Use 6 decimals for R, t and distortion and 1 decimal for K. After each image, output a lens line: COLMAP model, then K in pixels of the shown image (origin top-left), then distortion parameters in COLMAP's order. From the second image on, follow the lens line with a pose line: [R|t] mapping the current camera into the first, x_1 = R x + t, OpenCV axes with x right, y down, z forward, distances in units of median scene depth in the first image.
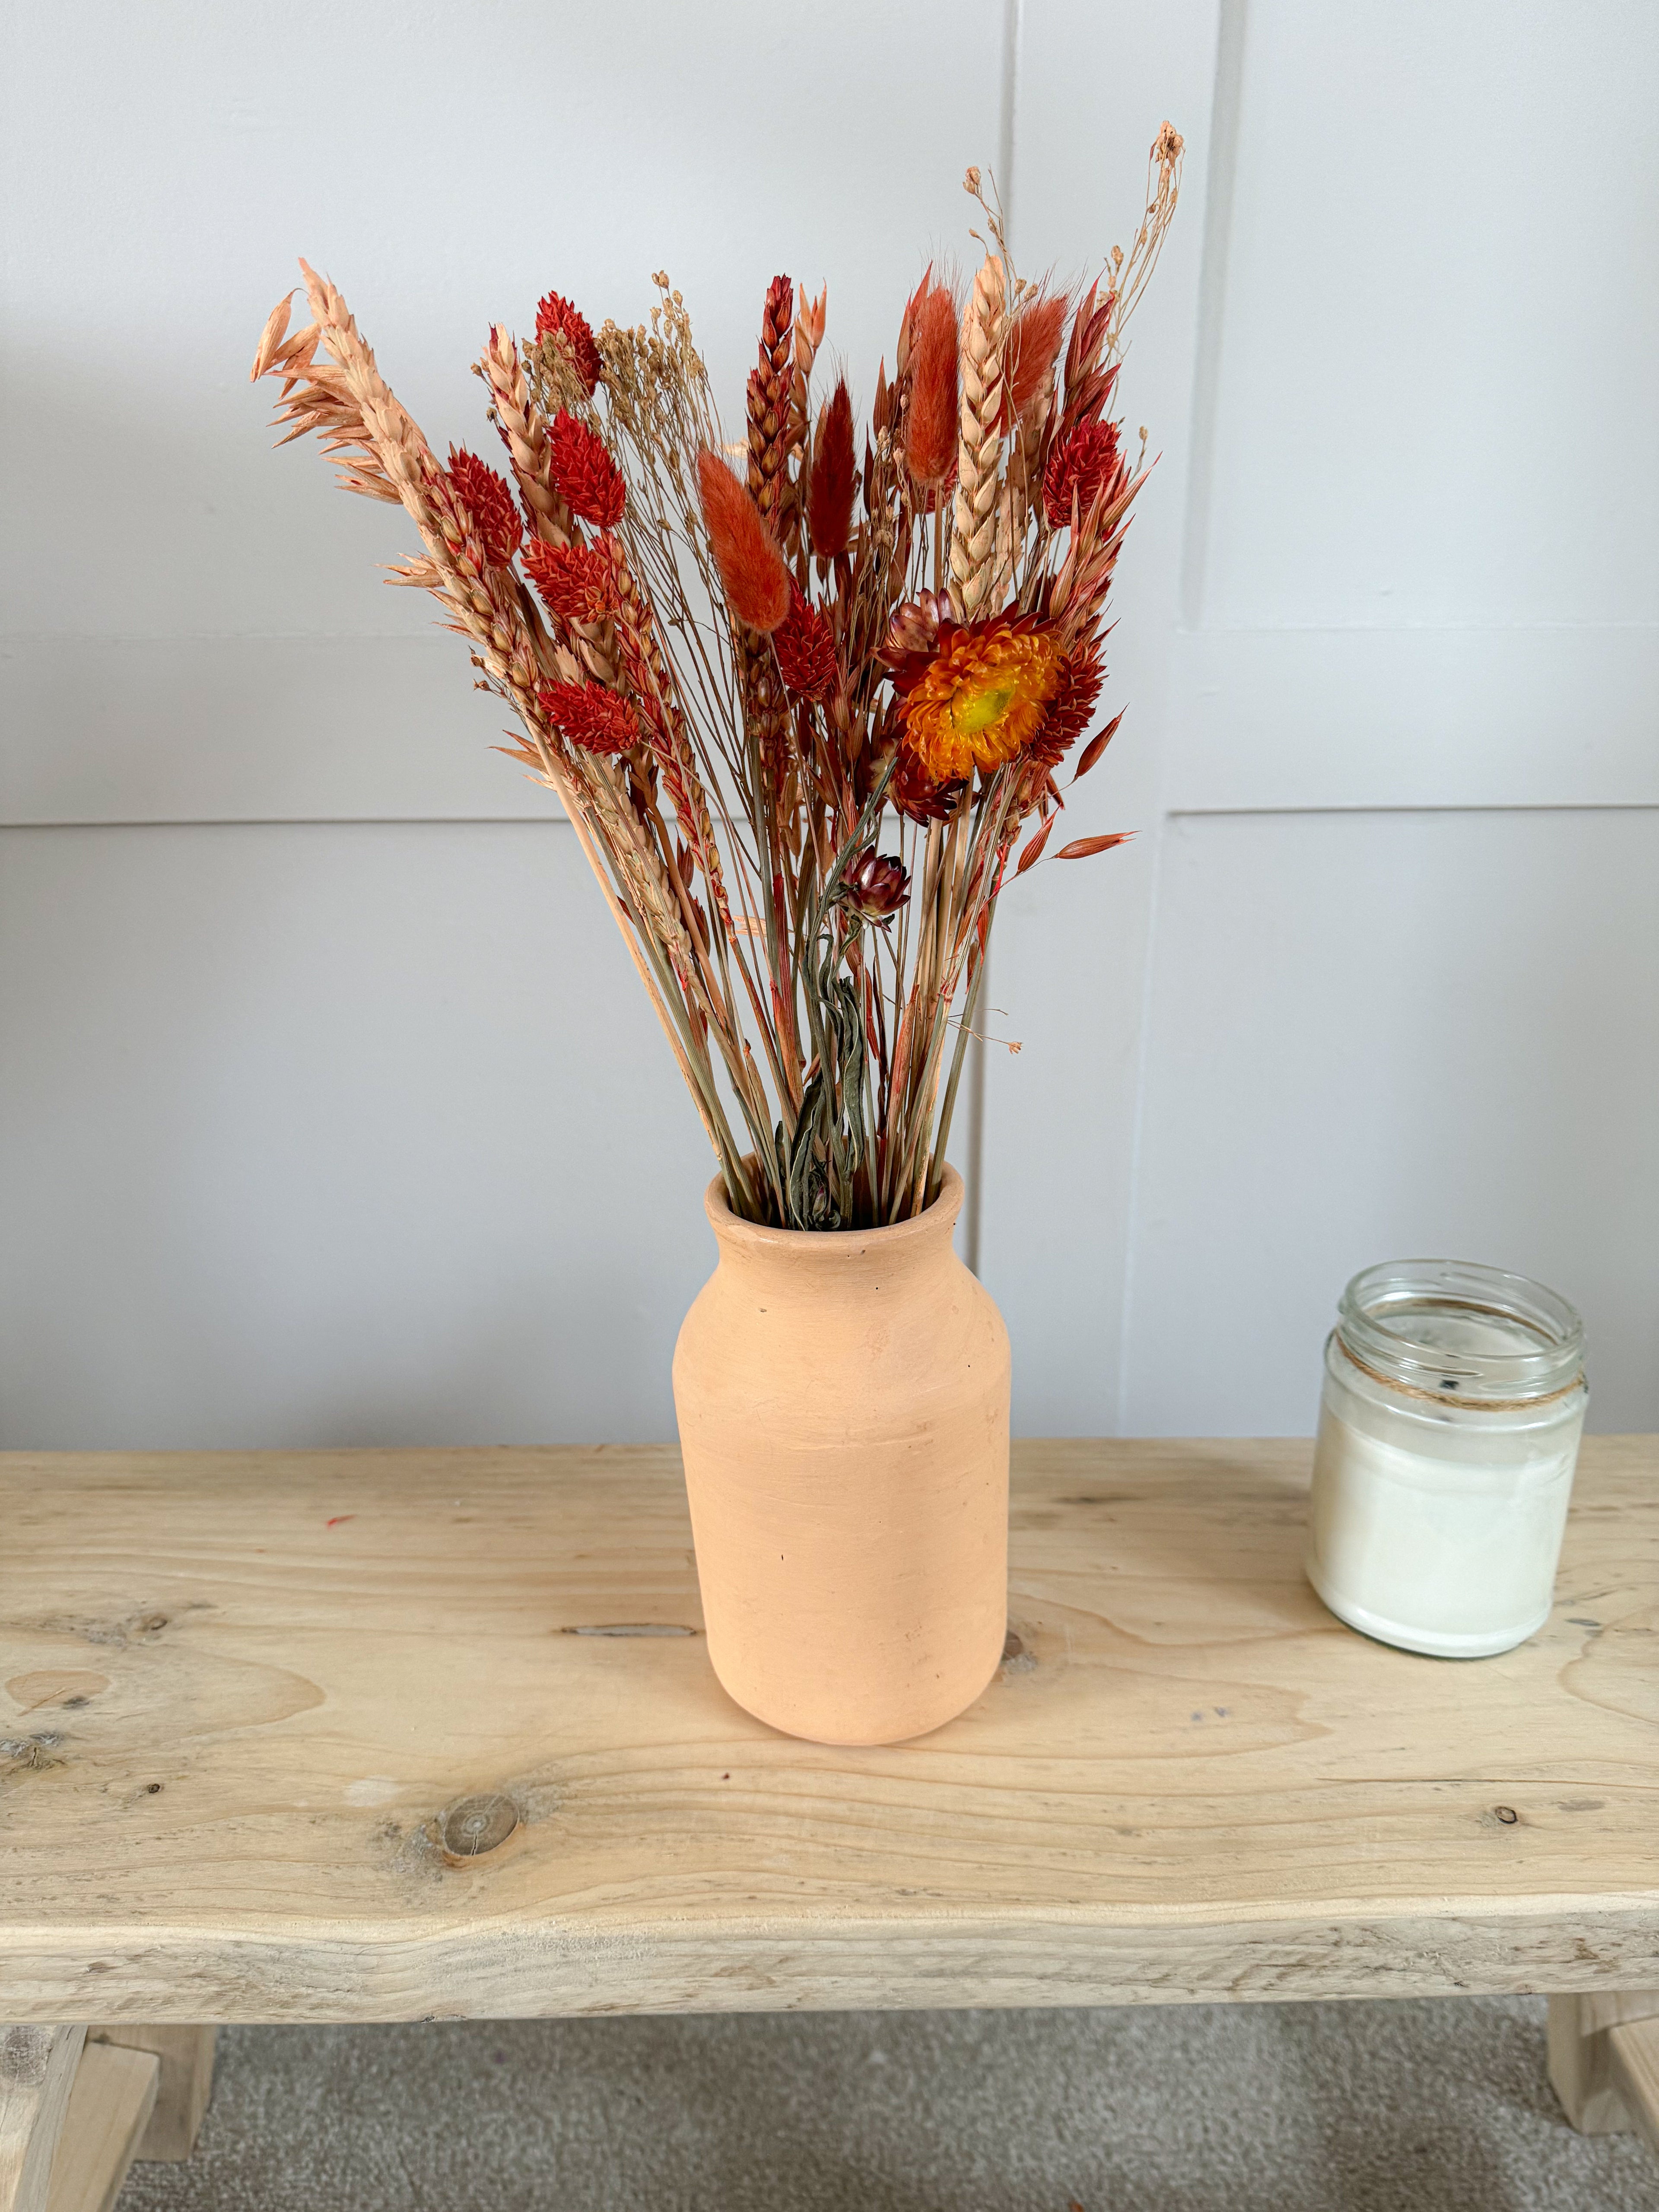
lens RADIAL K [[1539.7, 0, 829.5], [0, 1539.7, 1106.0], [0, 0, 1]] dist [-0.011109, -0.001672]
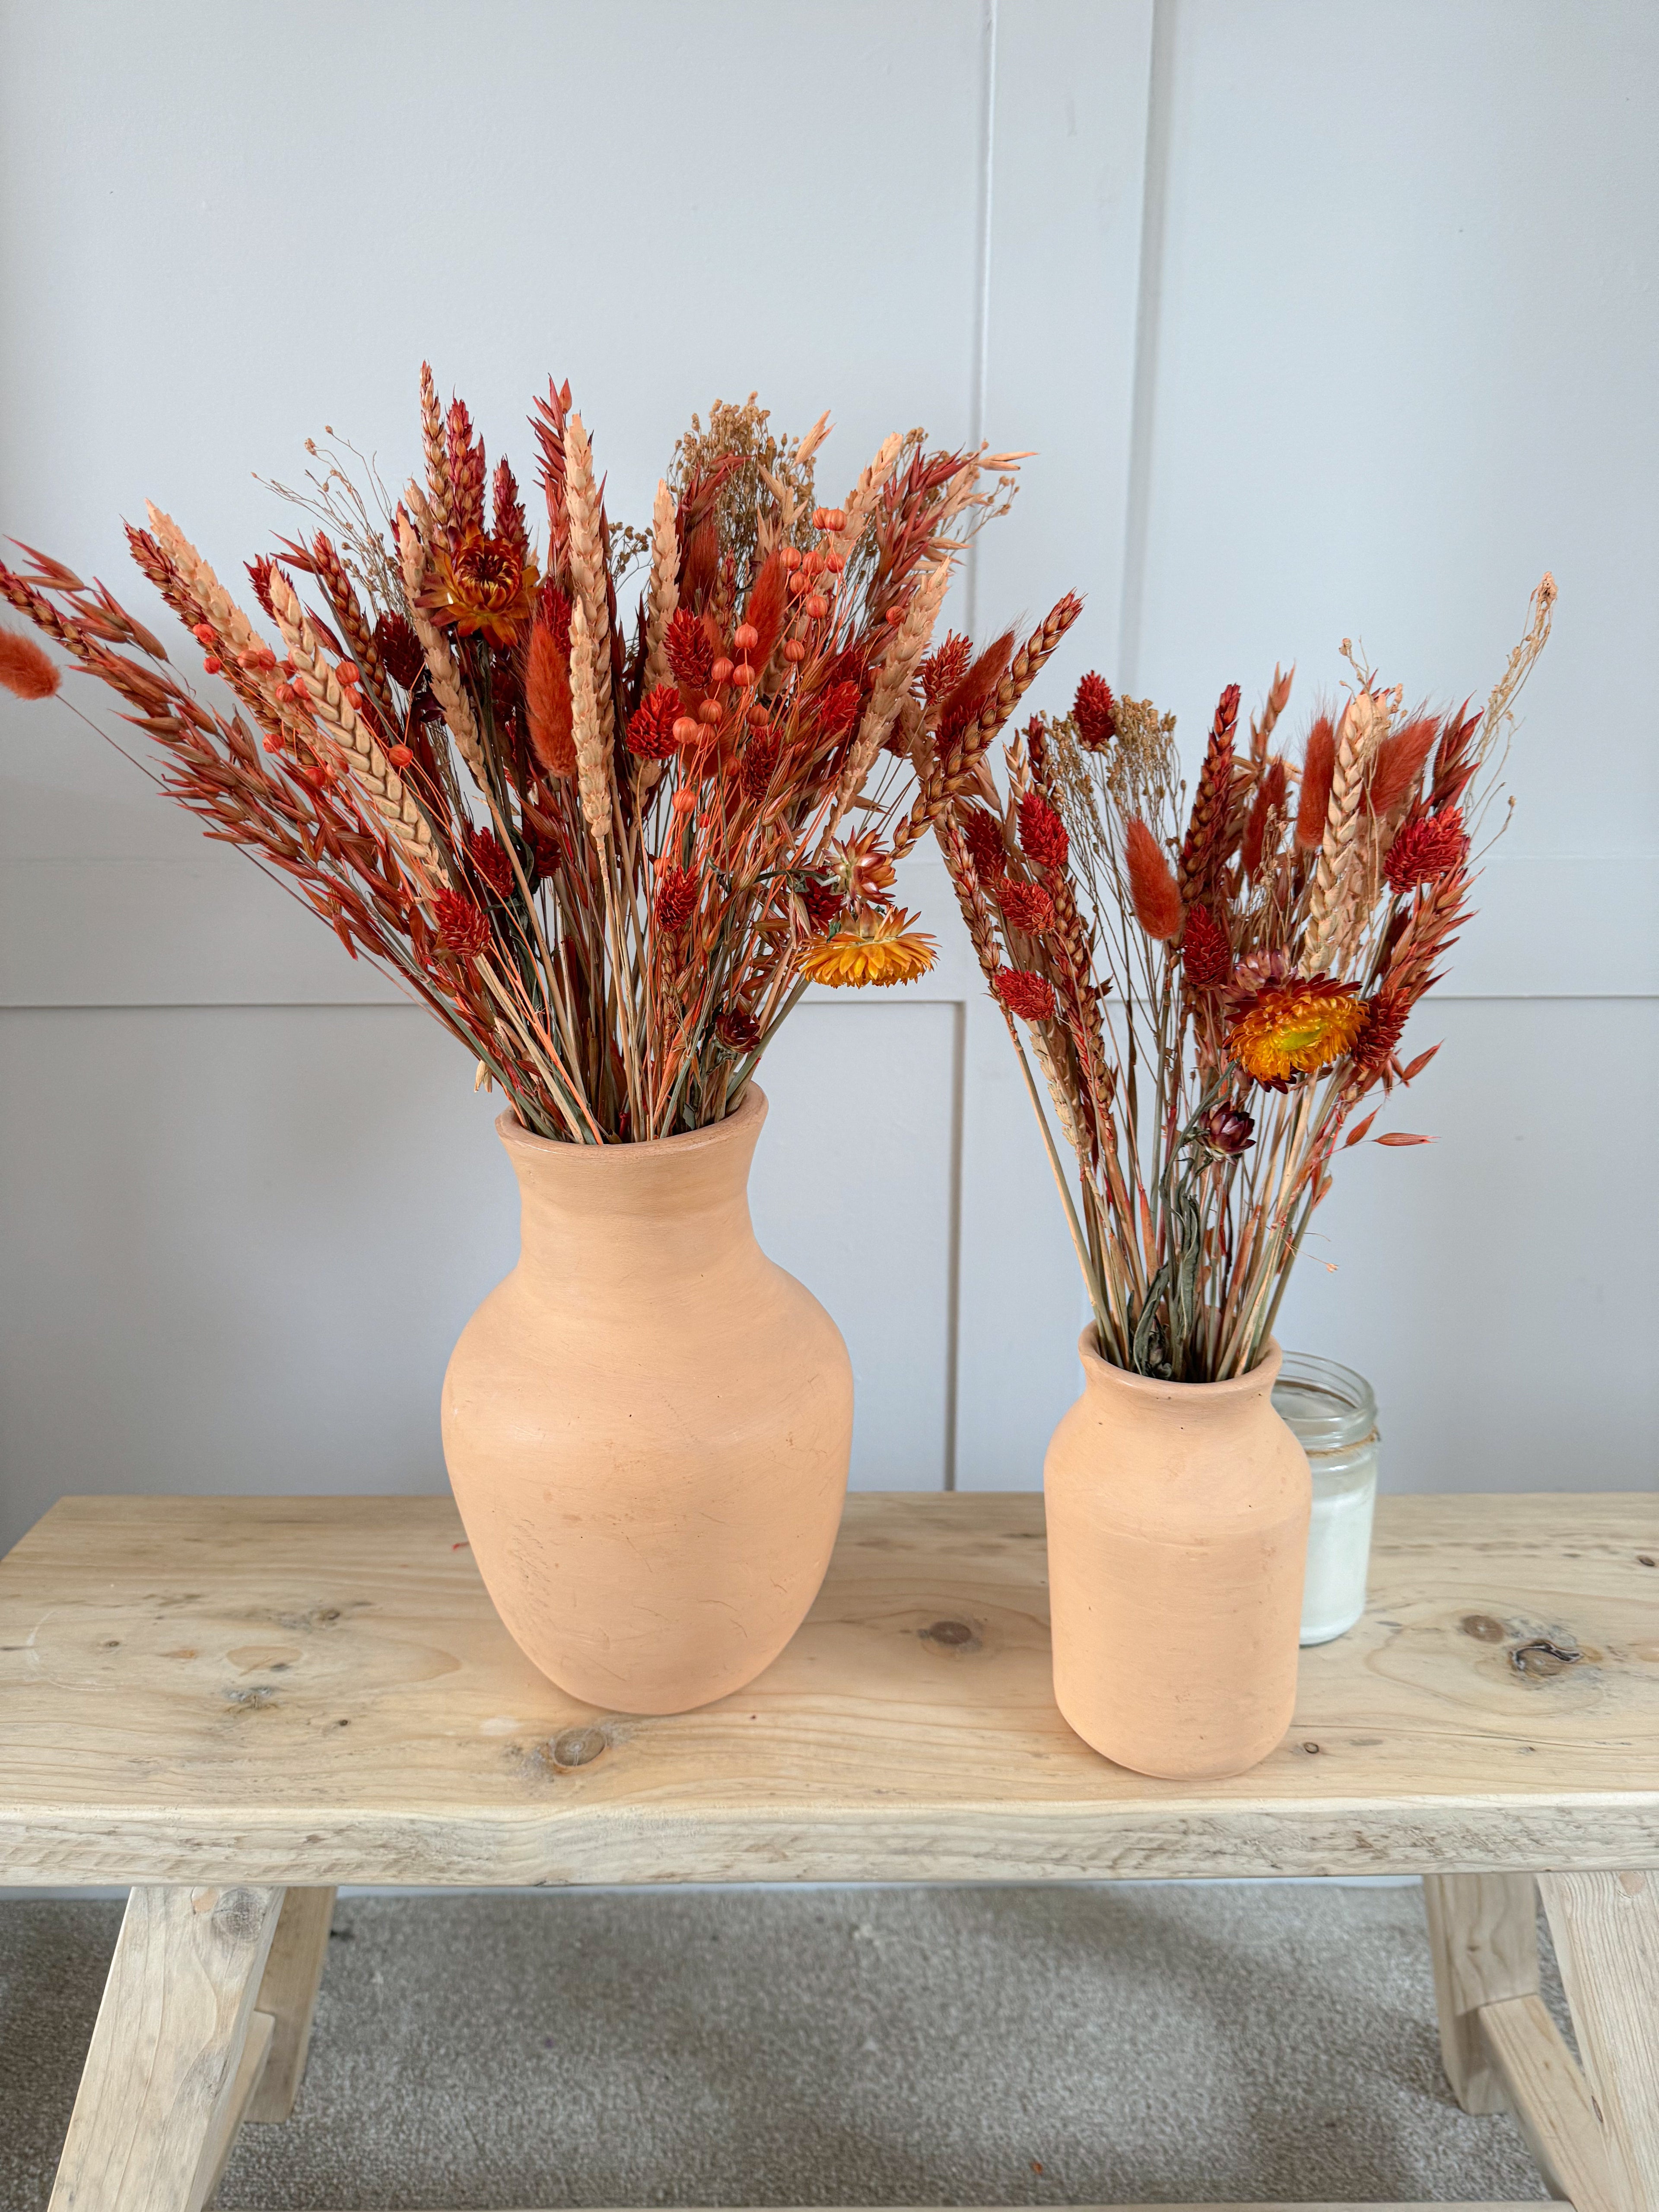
lens RADIAL K [[1539.7, 0, 829.5], [0, 1539.7, 1106.0], [0, 0, 1]] dist [-0.011109, -0.001672]
pose [[0.999943, 0.006713, -0.008269, 0.008097], [-0.007344, 0.996867, -0.078756, -0.006544], [0.007714, 0.078812, 0.996860, -0.382637]]
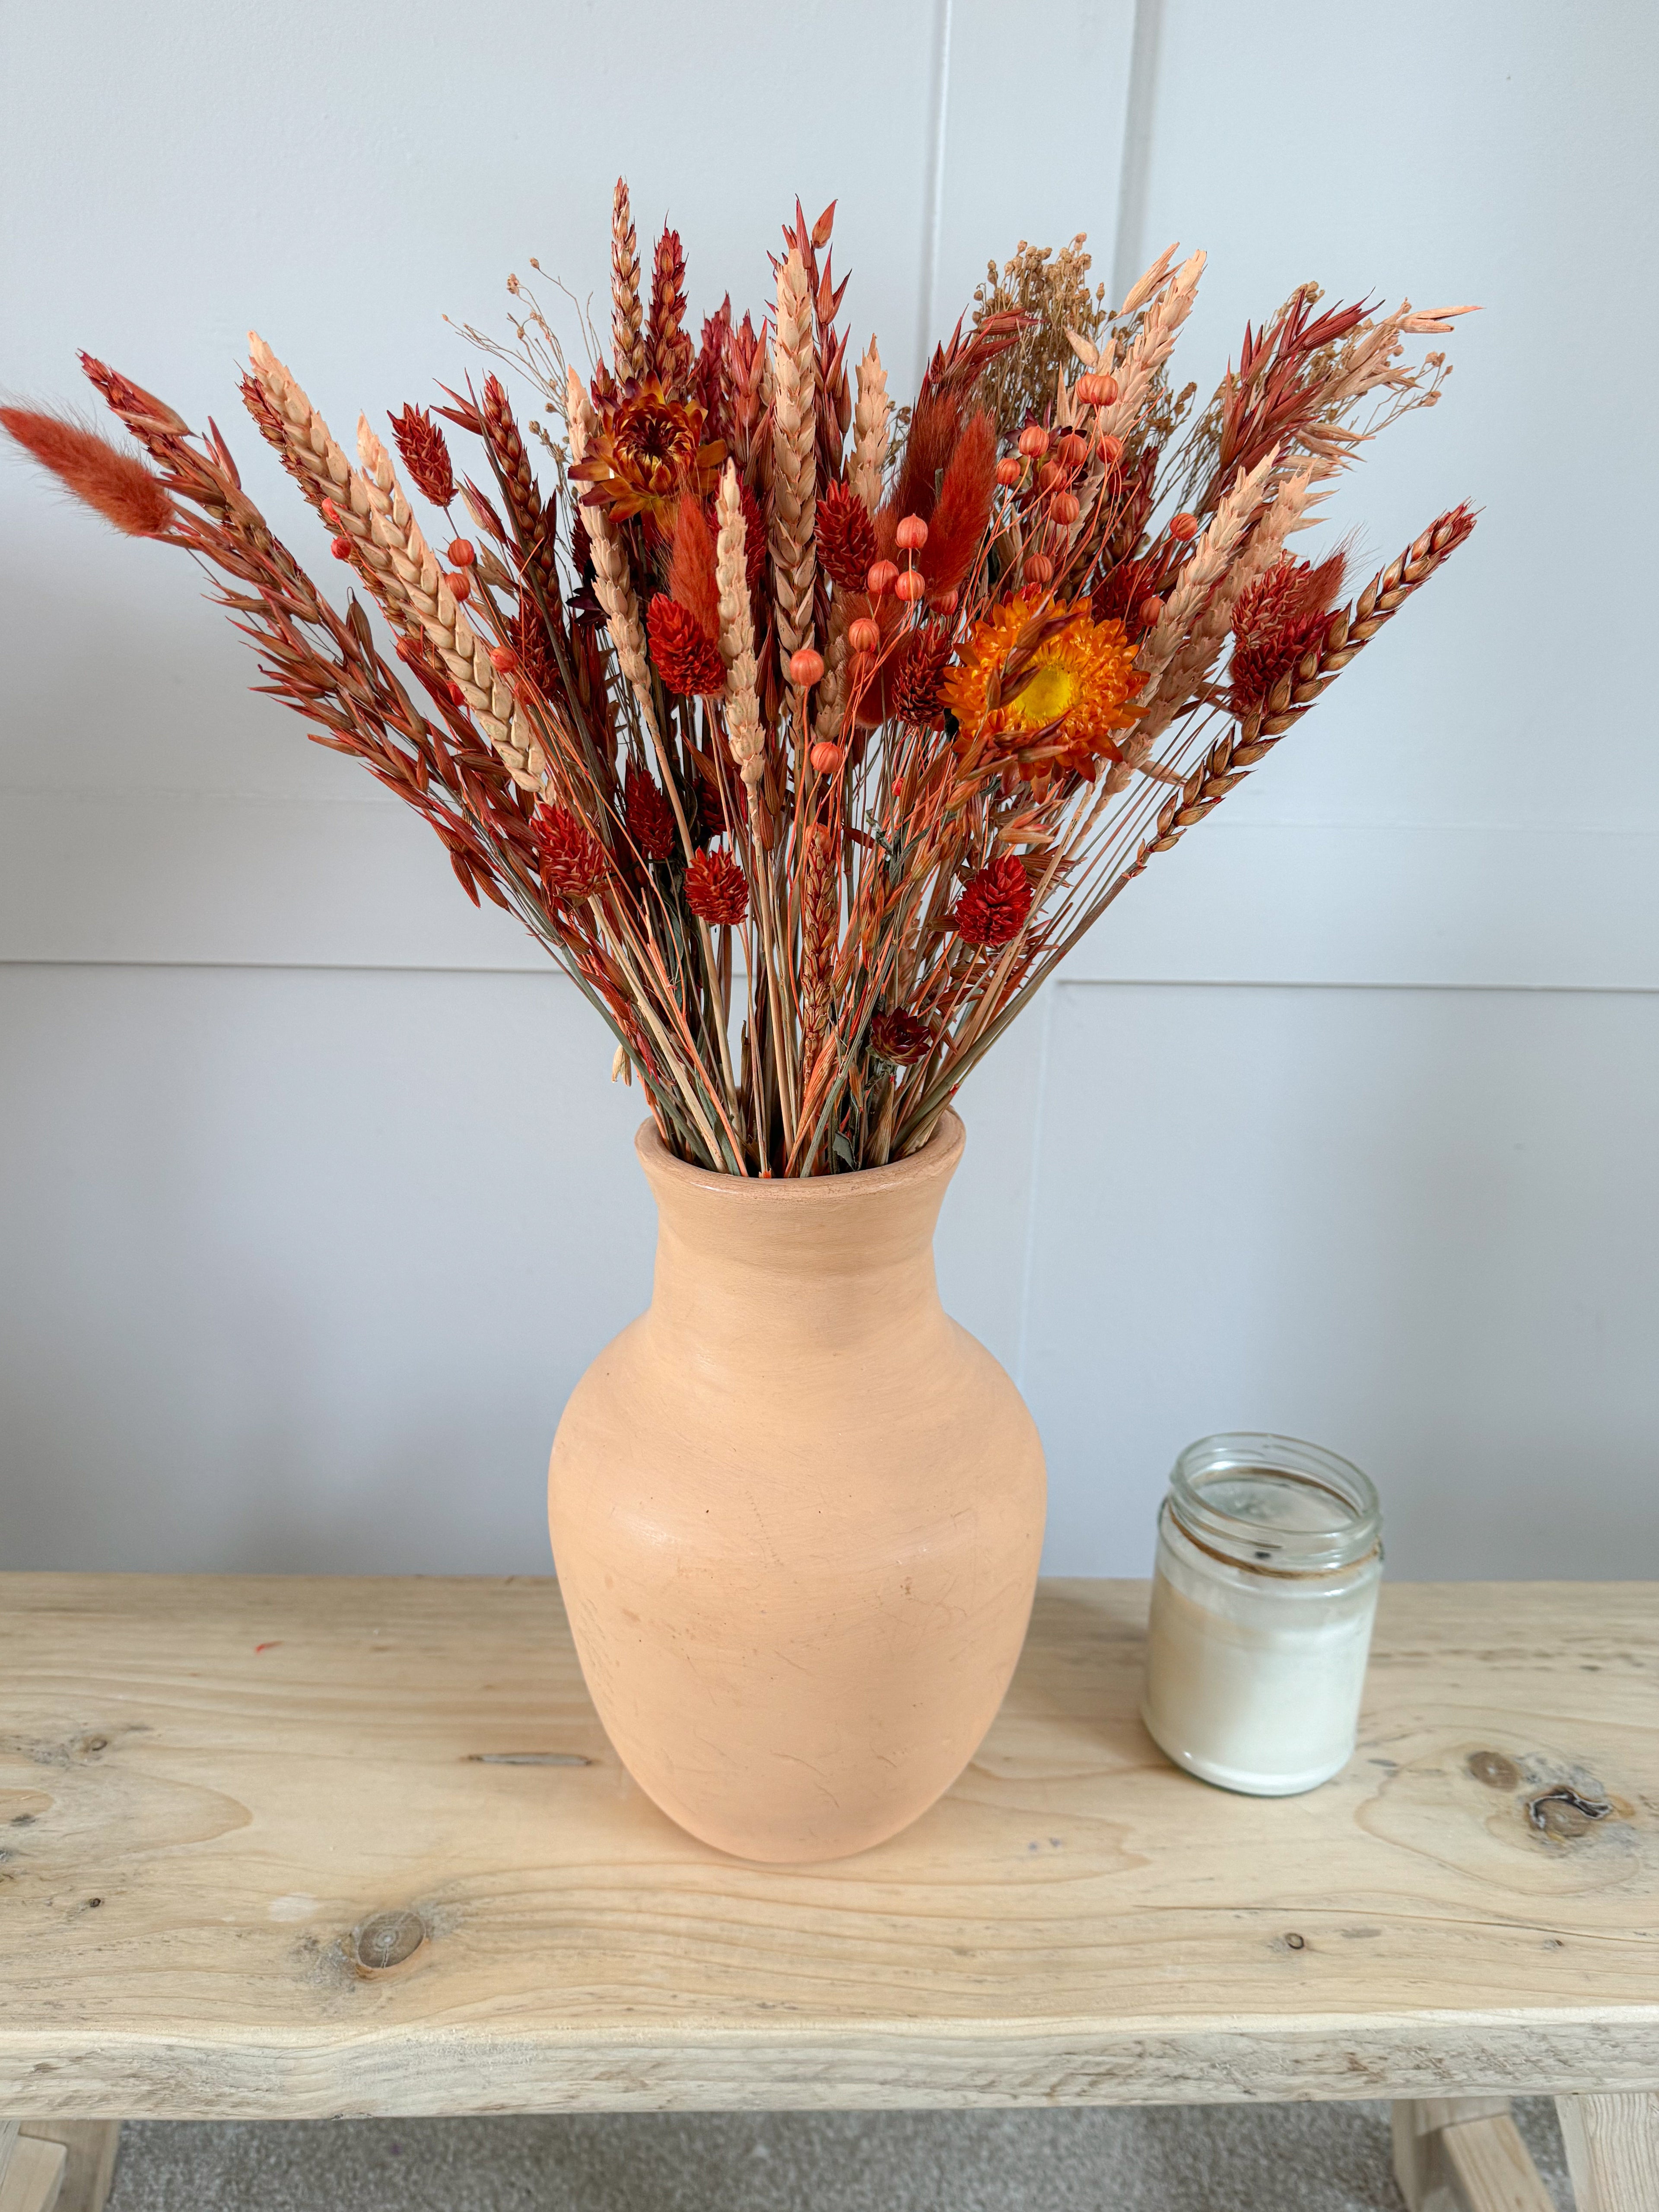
lens RADIAL K [[1571.3, 0, 819.2], [0, 1571.3, 1101.2], [0, 0, 1]] dist [-0.005338, -0.006373]
pose [[0.999035, 0.027972, 0.033868, 0.025735], [-0.026802, 0.999044, -0.034530, -0.097288], [-0.034802, 0.033589, 0.998830, -0.151244]]
